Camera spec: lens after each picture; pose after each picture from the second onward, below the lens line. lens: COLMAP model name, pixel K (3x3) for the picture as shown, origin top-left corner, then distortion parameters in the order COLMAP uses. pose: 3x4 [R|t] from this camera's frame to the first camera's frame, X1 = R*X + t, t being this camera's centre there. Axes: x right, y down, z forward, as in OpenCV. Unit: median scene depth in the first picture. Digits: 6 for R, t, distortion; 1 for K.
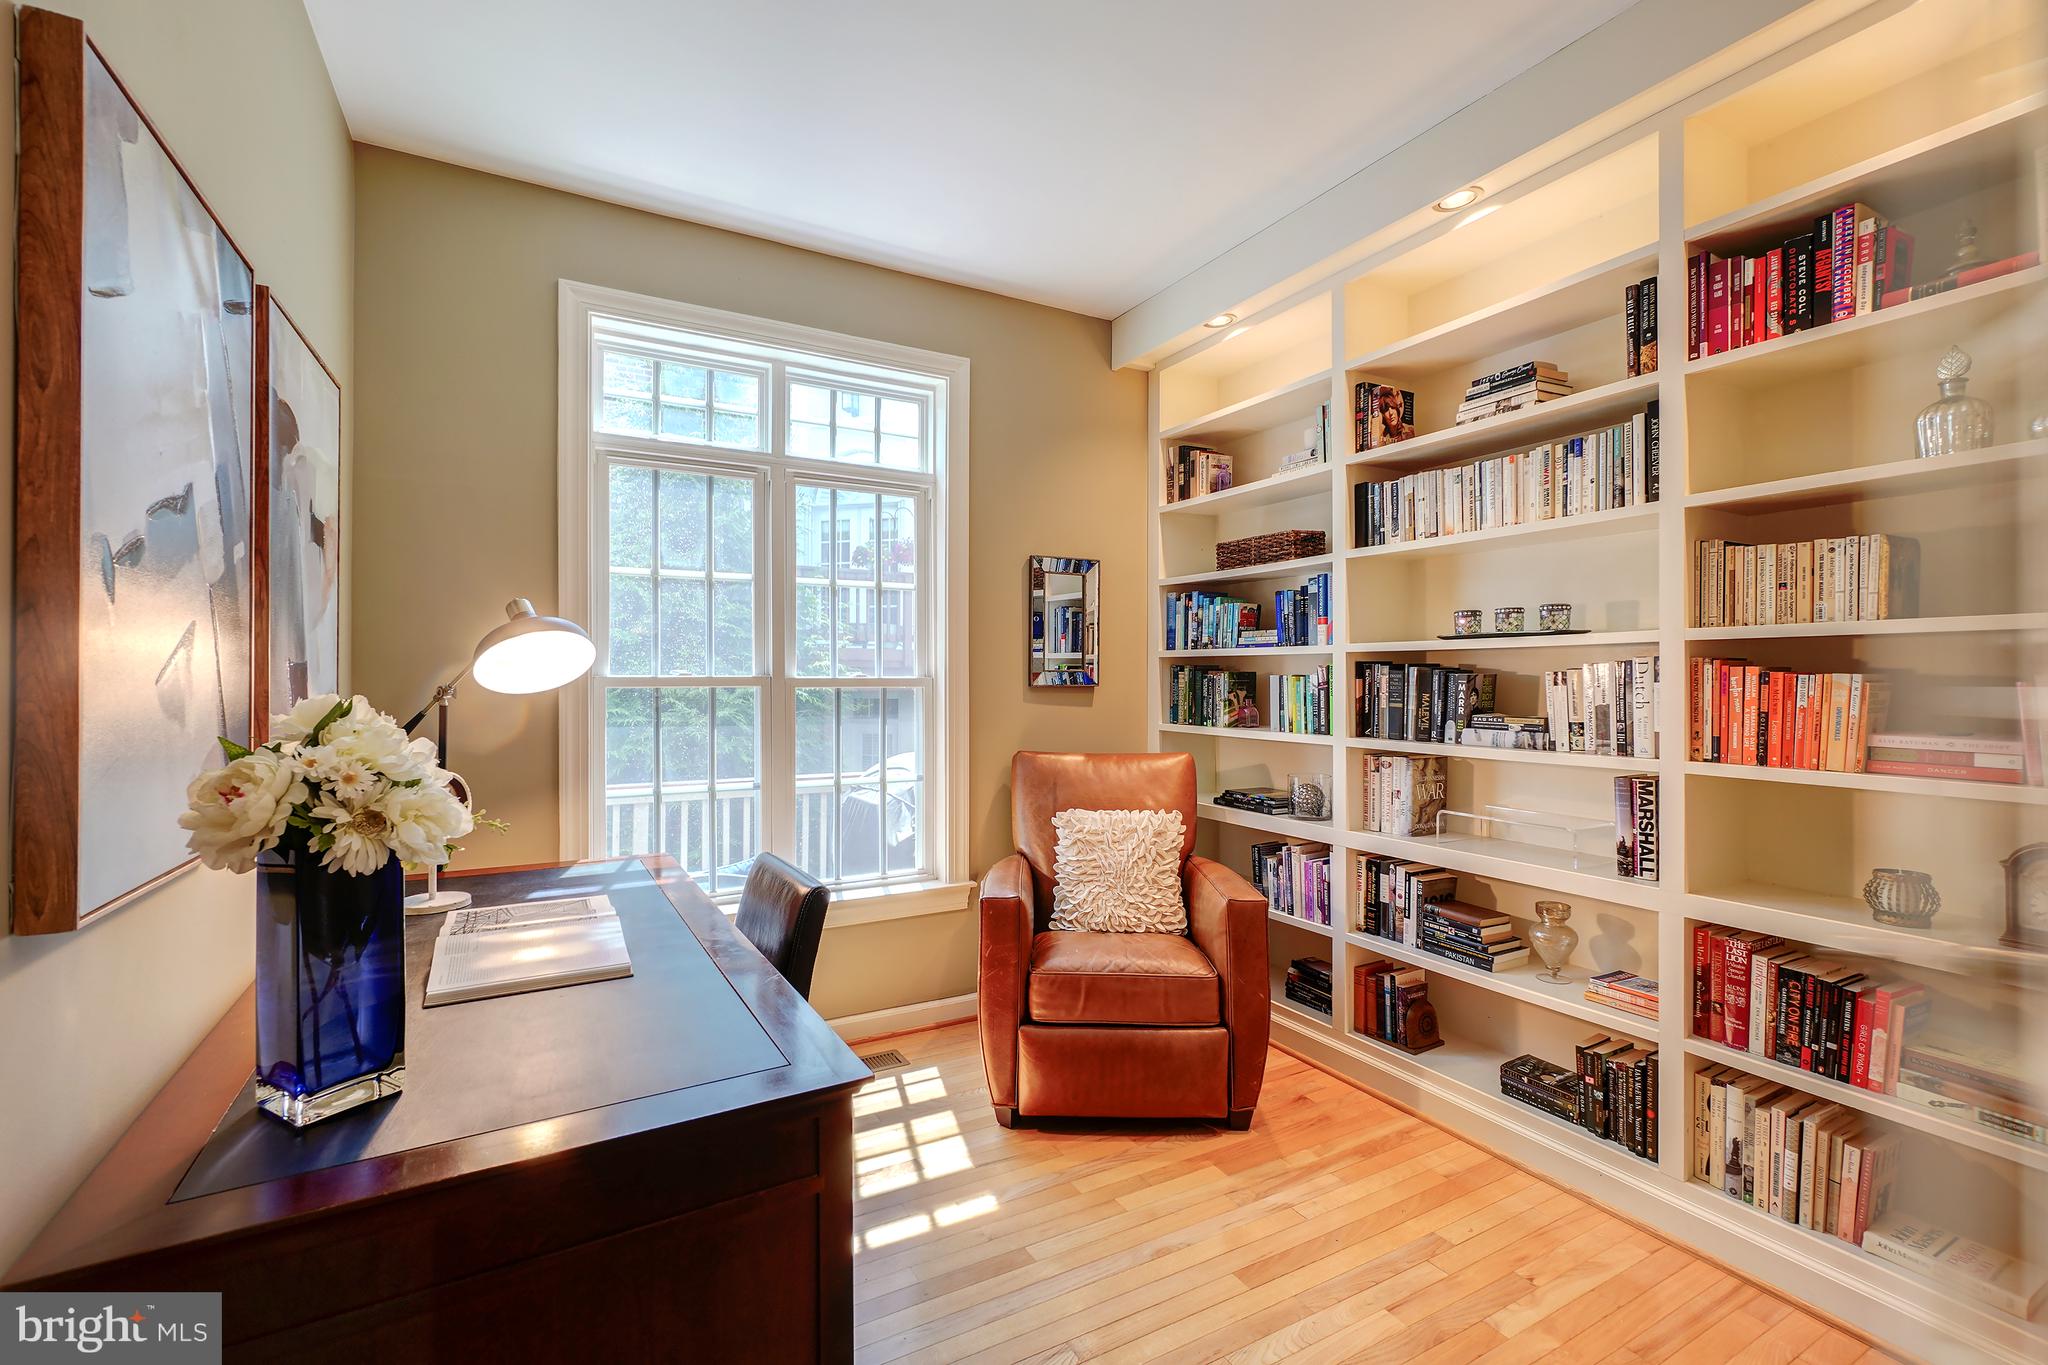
lens RADIAL K [[900.6, 0, 1026.9], [0, 900.6, 683.2], [0, 0, 1]] dist [-0.002641, 0.001812]
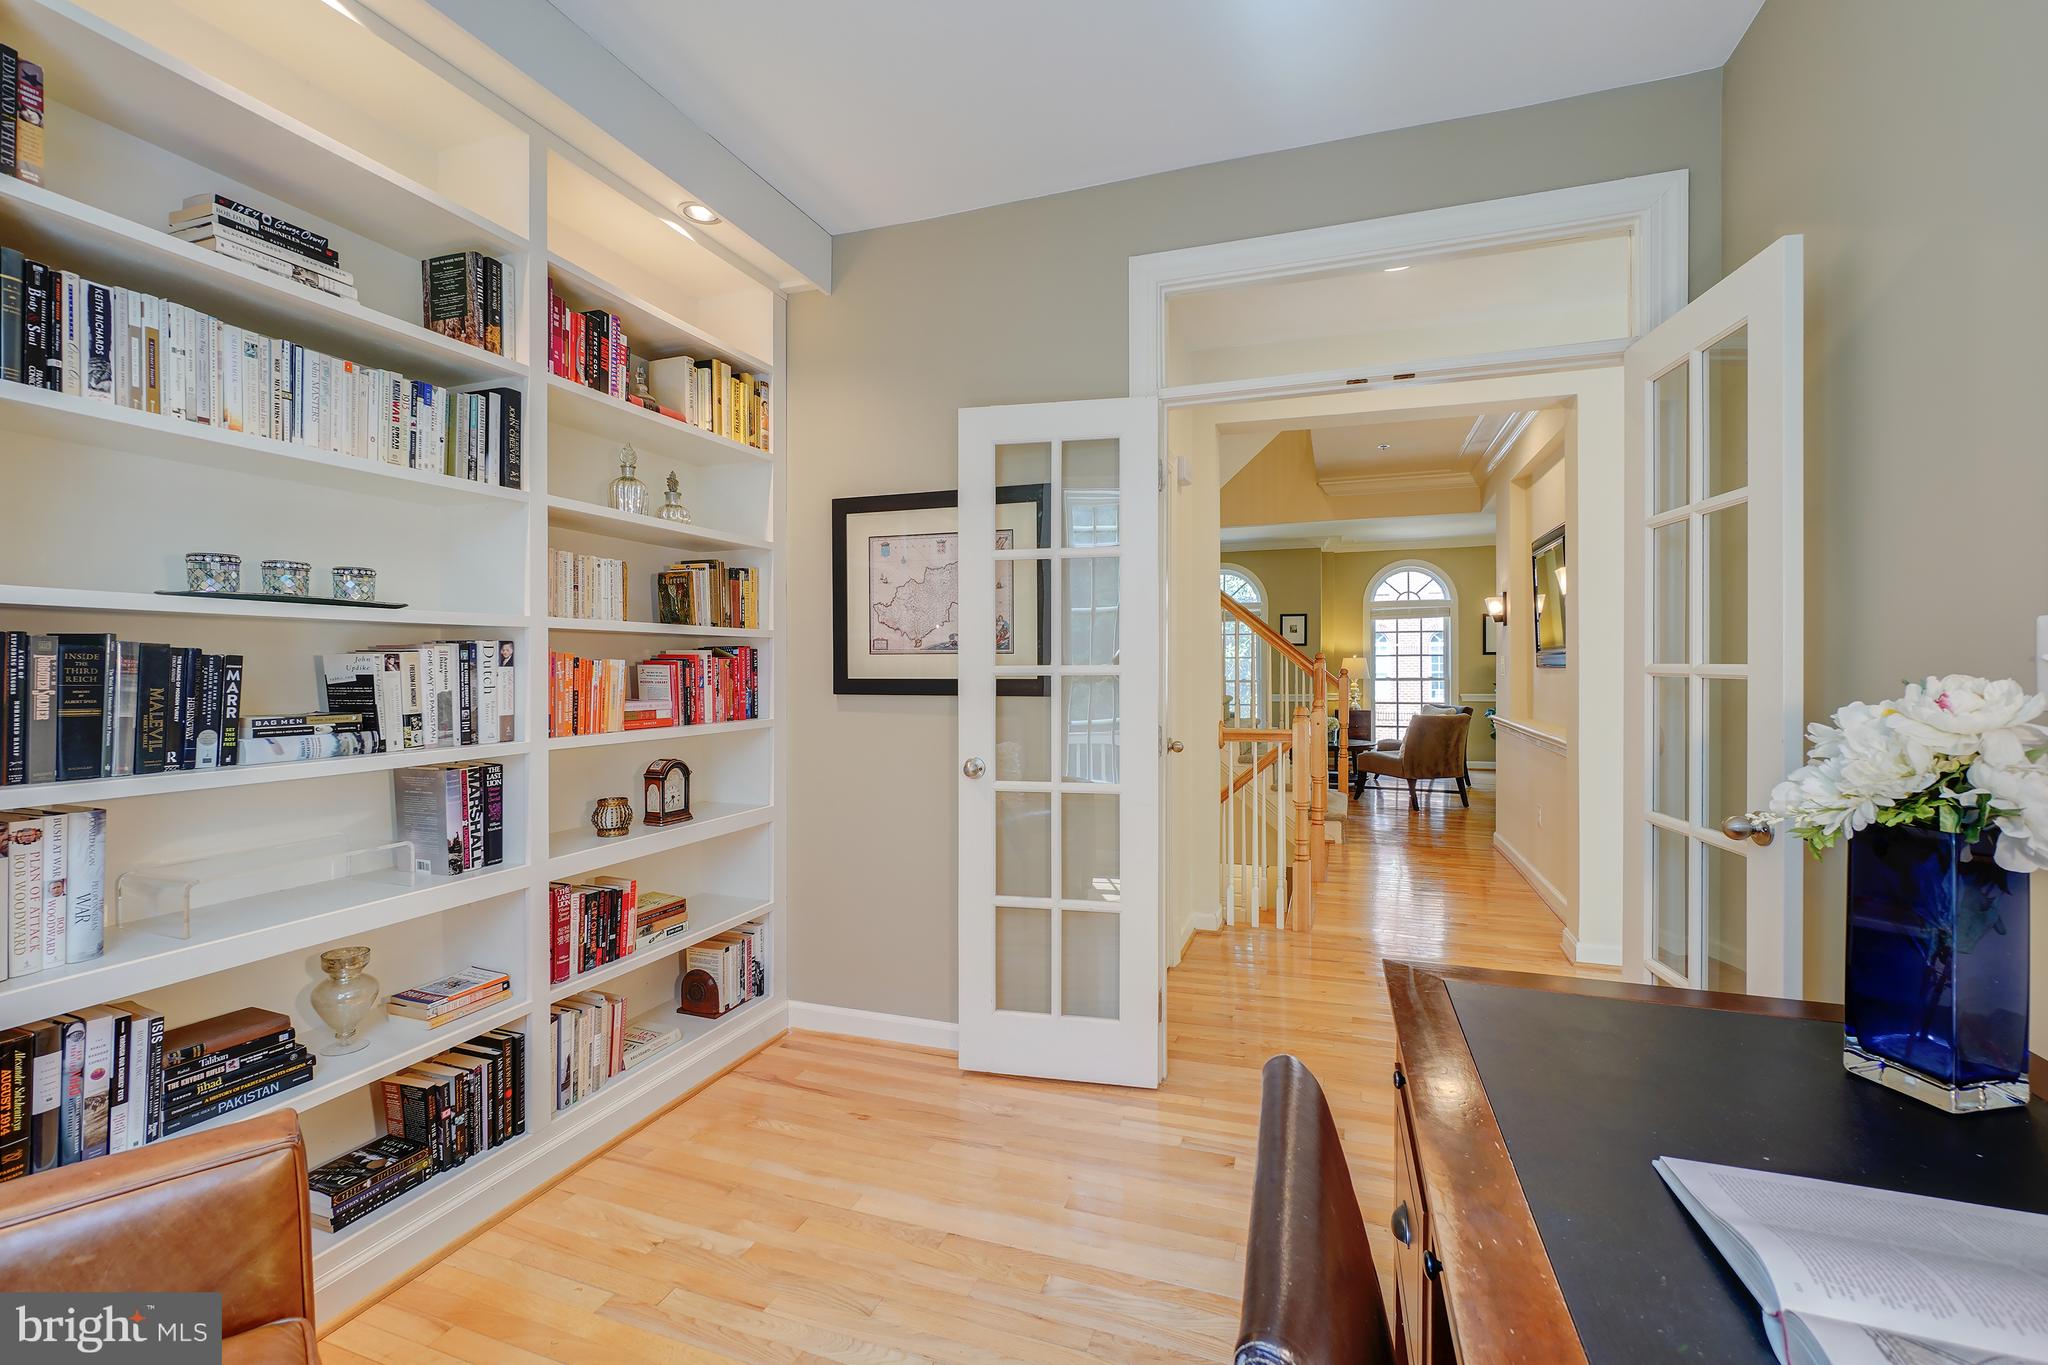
lens RADIAL K [[900.6, 0, 1029.4], [0, 900.6, 669.6], [0, 0, 1]] dist [-0.002641, 0.001812]
pose [[-0.666293, -0.006065, 0.745665, -0.404820], [0.001040, 0.999958, 0.009063, -0.005451], [-0.745689, 0.006814, -0.666259, 1.116710]]
